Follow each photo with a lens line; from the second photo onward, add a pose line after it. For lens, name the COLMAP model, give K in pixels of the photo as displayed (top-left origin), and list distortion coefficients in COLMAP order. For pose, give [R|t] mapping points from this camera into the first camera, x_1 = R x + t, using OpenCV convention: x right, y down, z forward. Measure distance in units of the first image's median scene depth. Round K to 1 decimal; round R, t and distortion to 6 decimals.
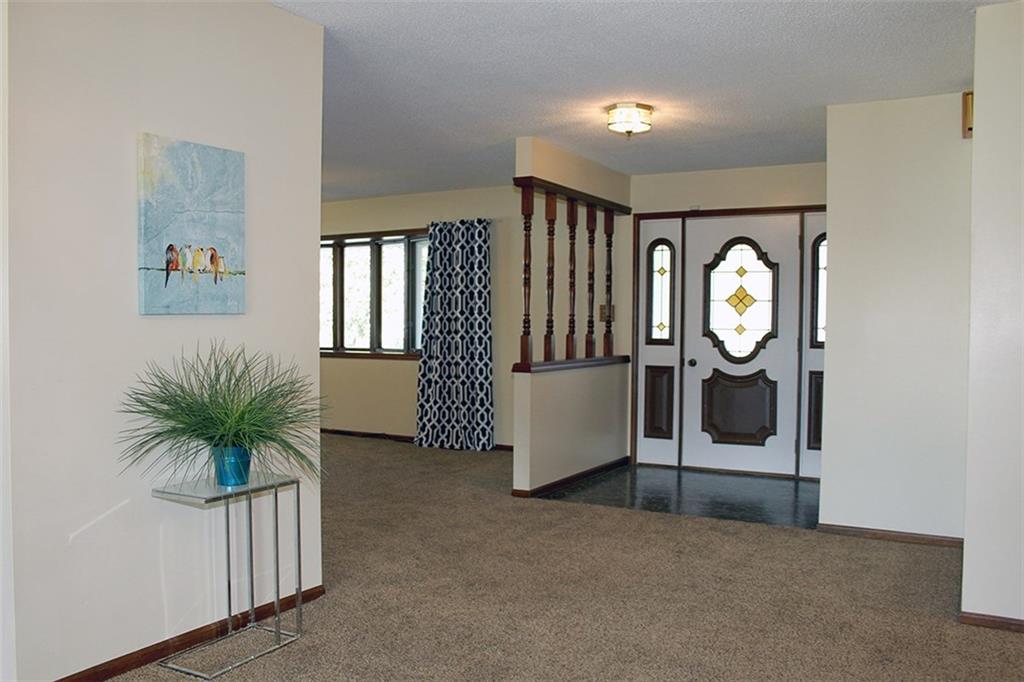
lens RADIAL K [[855.9, 0, 498.7], [0, 855.9, 350.2], [0, 0, 1]] dist [-0.137316, 0.106536]
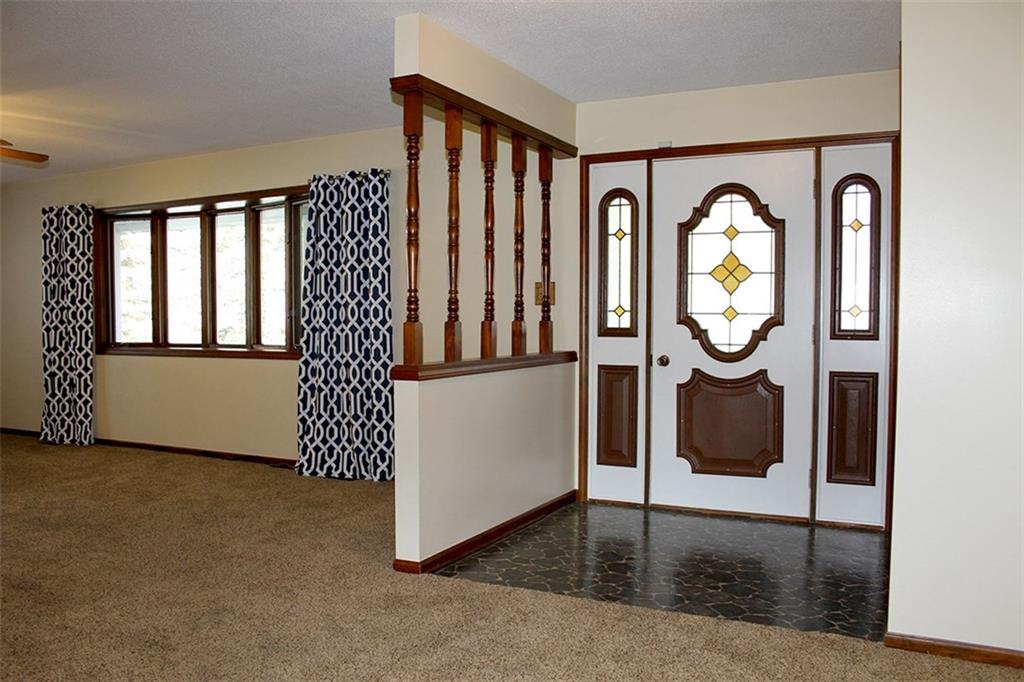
lens RADIAL K [[855.9, 0, 498.7], [0, 855.9, 350.2], [0, 0, 1]] dist [-0.137316, 0.106536]
pose [[0.998678, -0.008828, 0.050640, 0.052358], [0.008540, 0.999946, 0.005886, 0.000339], [-0.050690, -0.005446, 0.998700, 0.286662]]
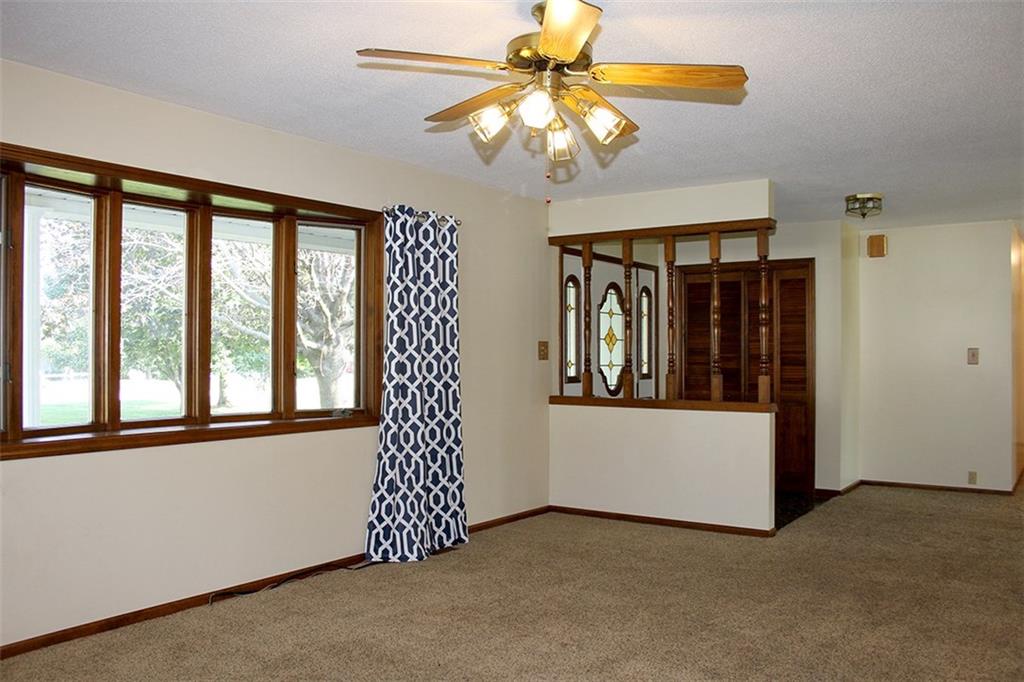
lens RADIAL K [[855.9, 0, 498.7], [0, 855.9, 350.2], [0, 0, 1]] dist [-0.137316, 0.106536]
pose [[0.088568, -0.001372, 0.996069, -0.805820], [0.031603, 0.999499, -0.001433, -0.045518], [-0.995569, 0.031606, 0.088567, 1.005190]]
